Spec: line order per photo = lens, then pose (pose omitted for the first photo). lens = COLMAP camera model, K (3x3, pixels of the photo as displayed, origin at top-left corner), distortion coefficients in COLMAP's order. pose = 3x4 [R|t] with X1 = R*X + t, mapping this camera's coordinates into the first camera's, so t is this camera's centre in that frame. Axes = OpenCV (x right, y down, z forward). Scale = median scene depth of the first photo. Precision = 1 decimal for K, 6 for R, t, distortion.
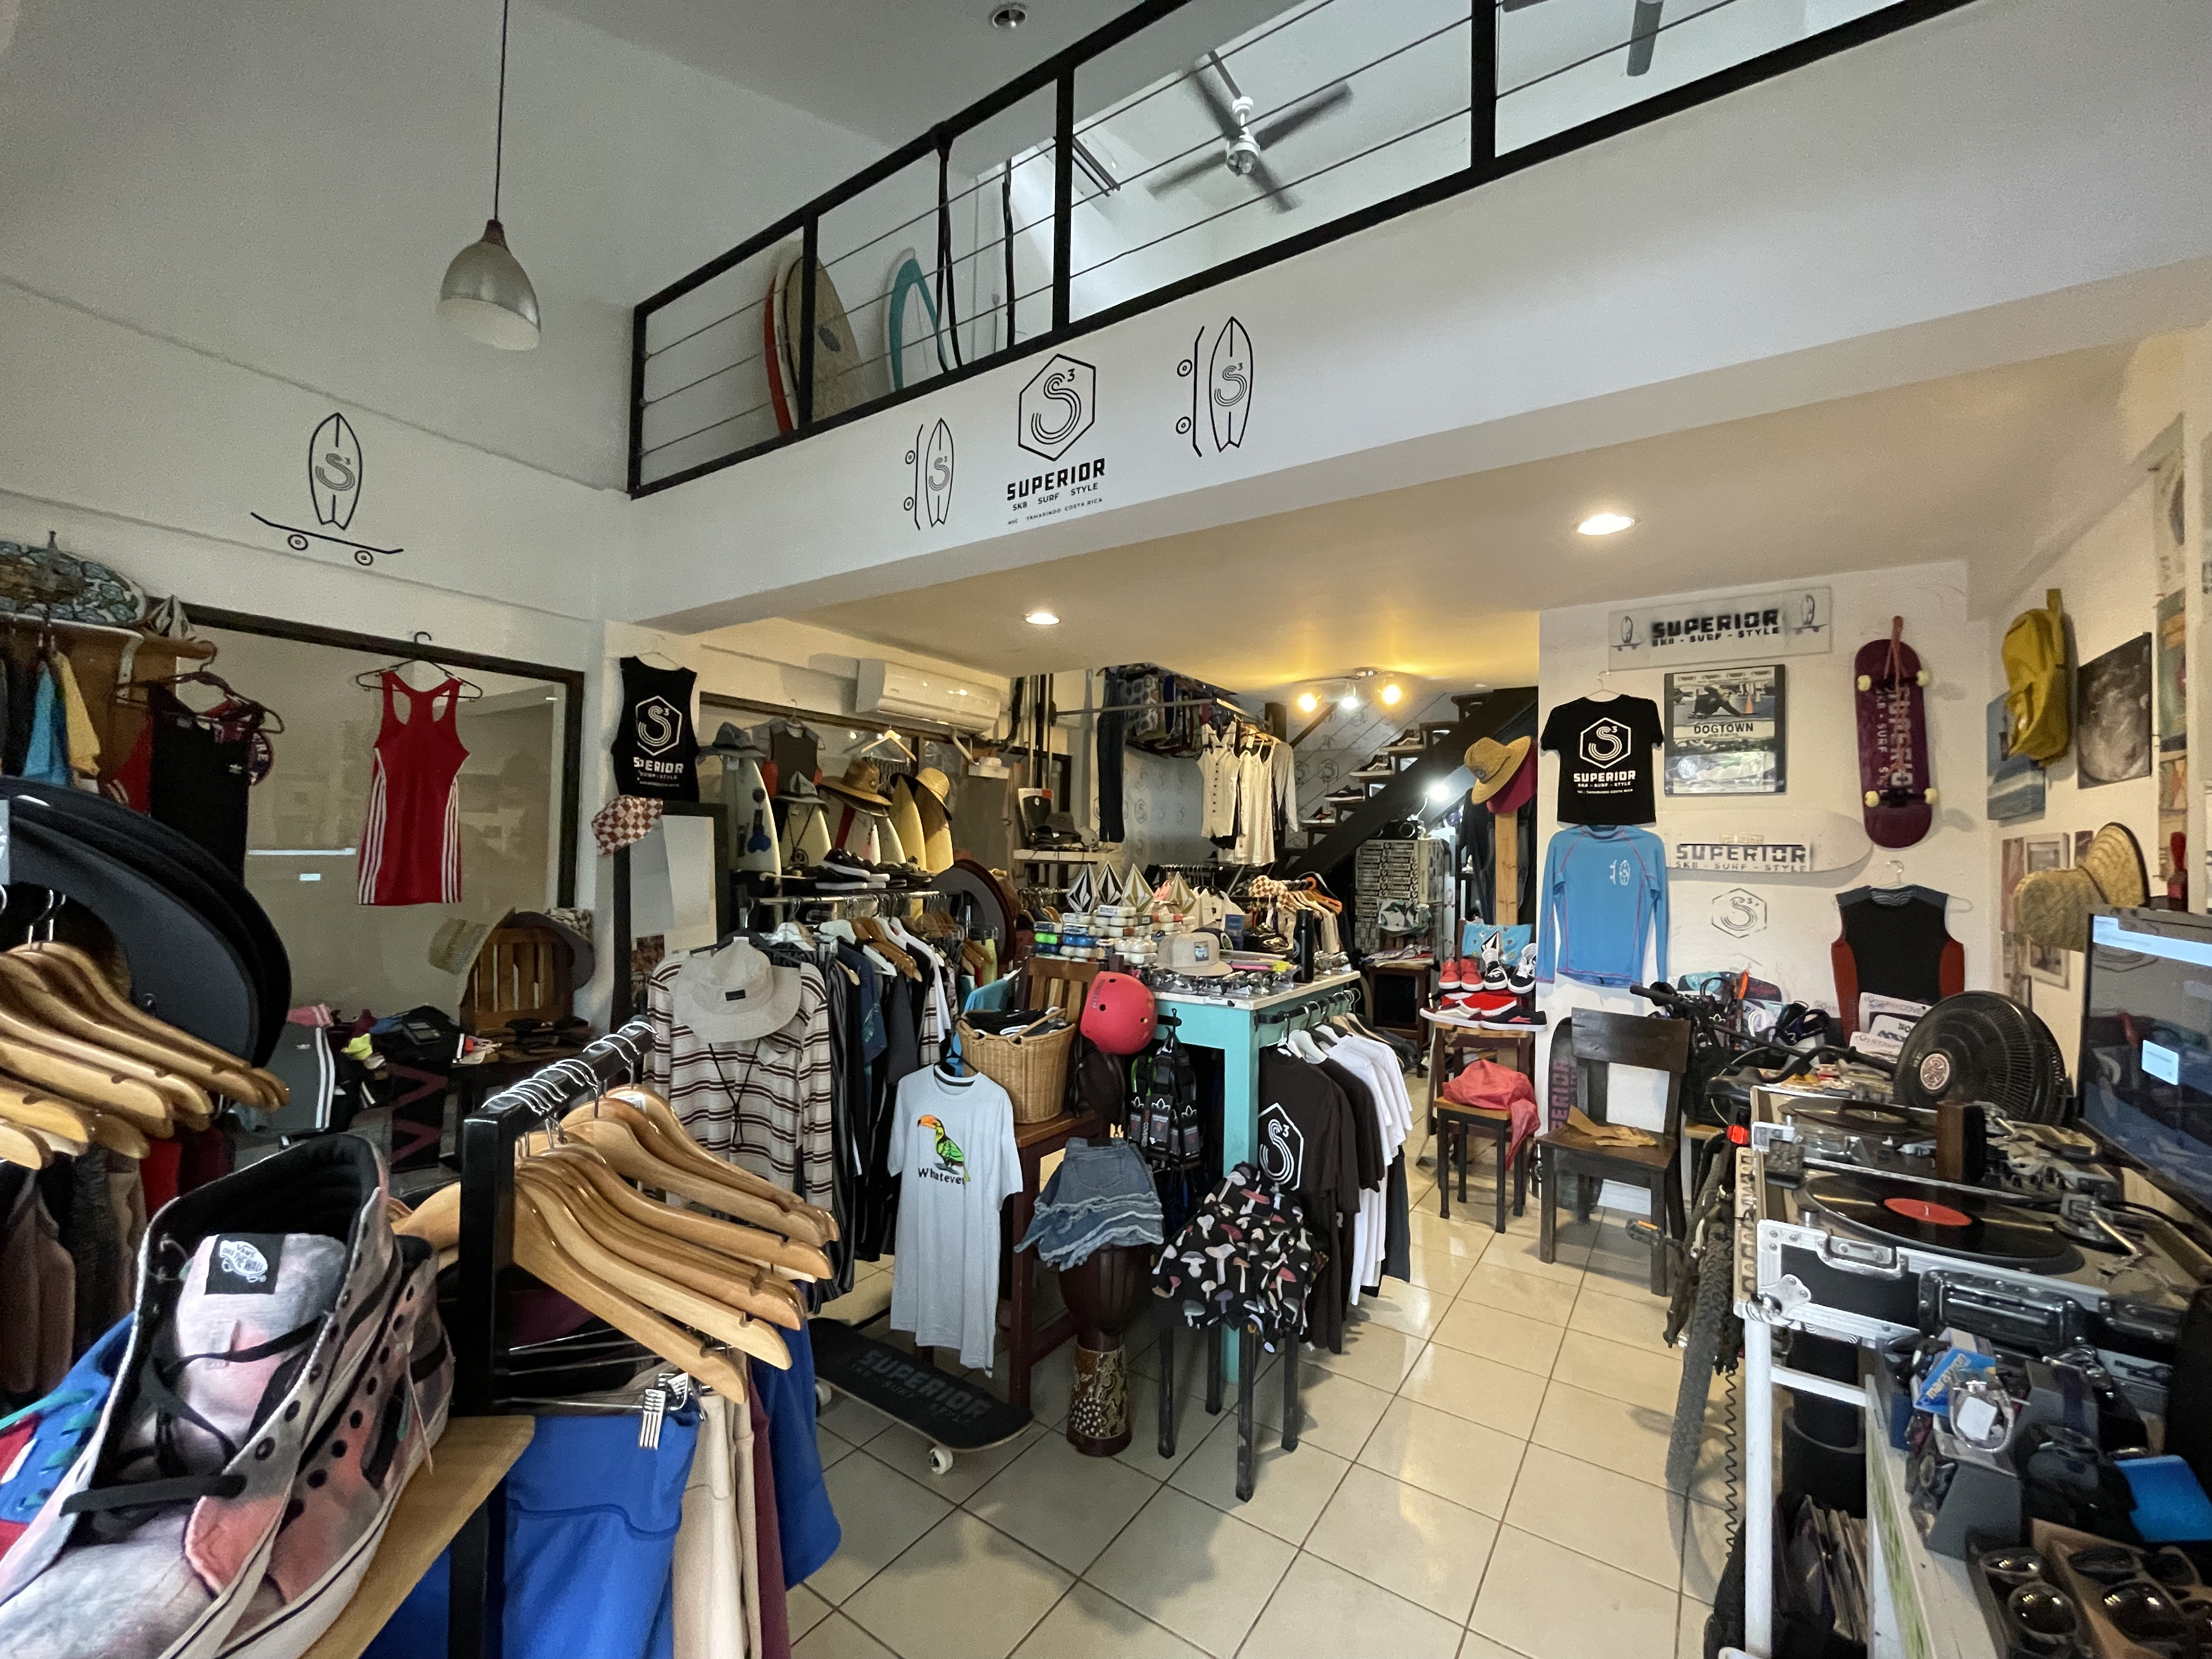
lens RADIAL K [[893.9, 0, 1110.0], [0, 893.9, 829.3], [0, 0, 1]] dist [-0.001487, -0.000713]
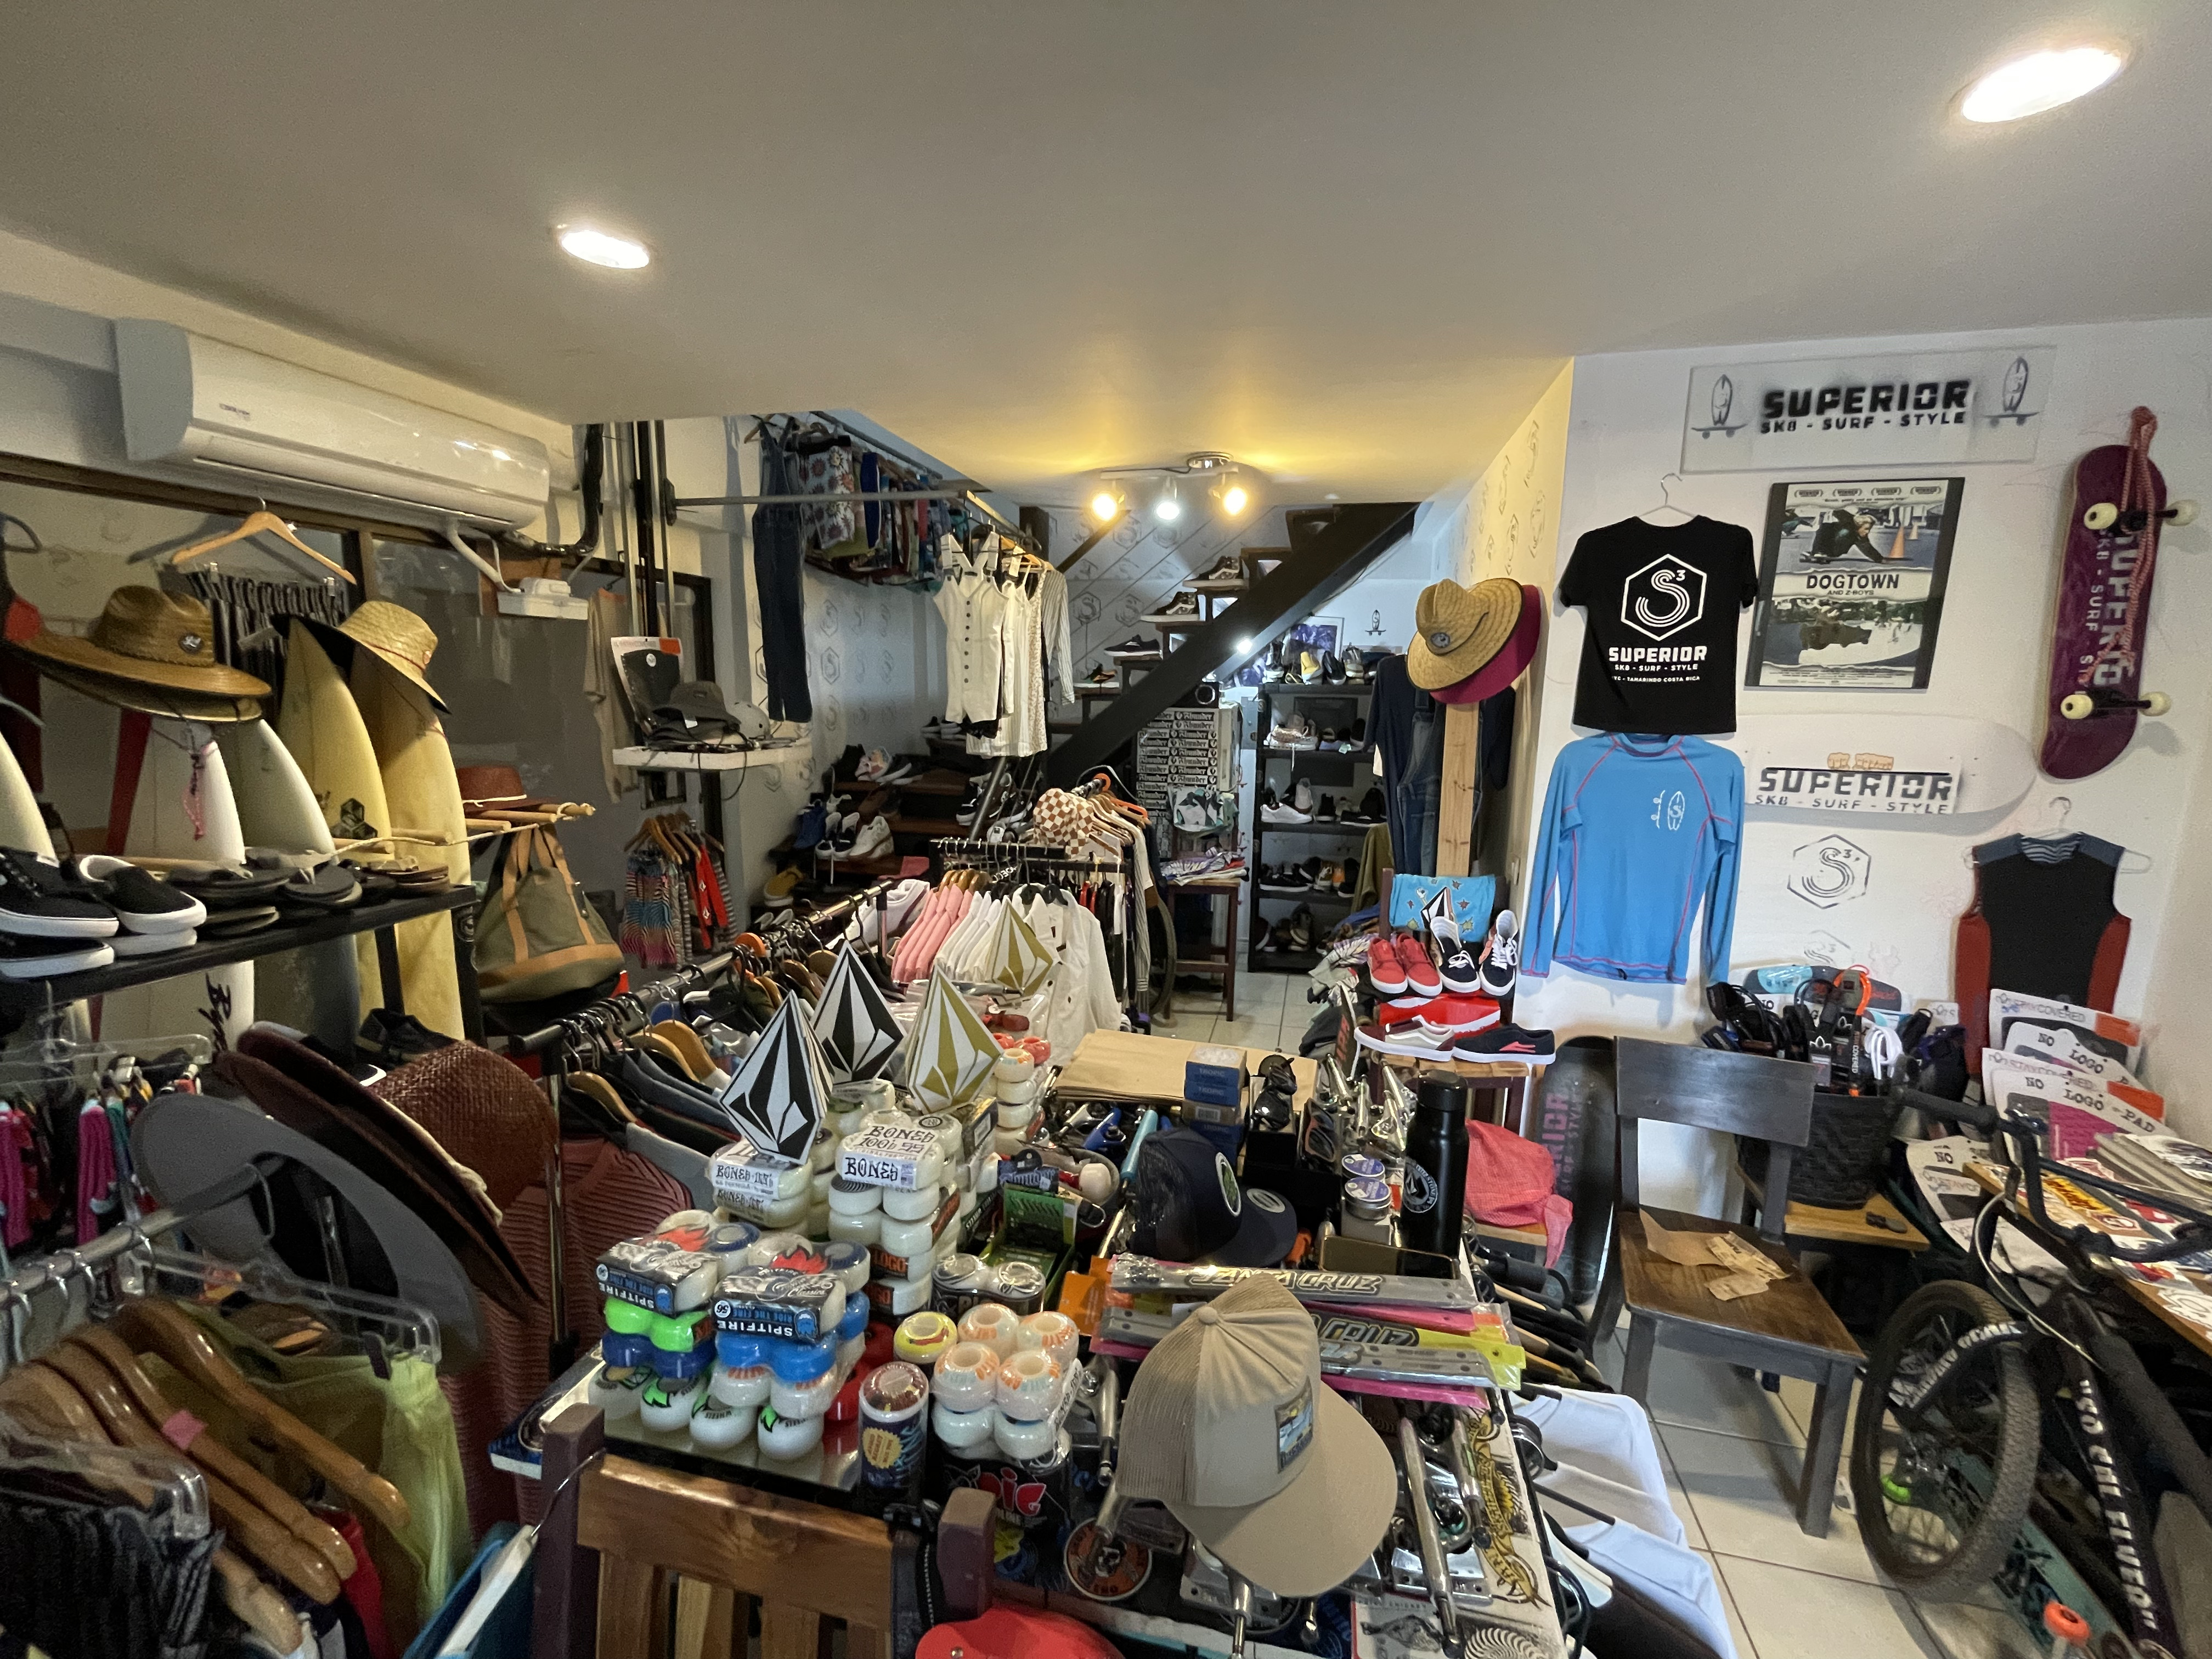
lens RADIAL K [[893.9, 0, 1110.0], [0, 893.9, 829.3], [0, 0, 1]] dist [-0.001487, -0.000713]
pose [[0.935534, -0.064107, 0.347371, -0.017193], [-0.004783, 0.981004, 0.193927, -0.052376], [-0.353205, -0.183087, 0.917456, 0.492879]]
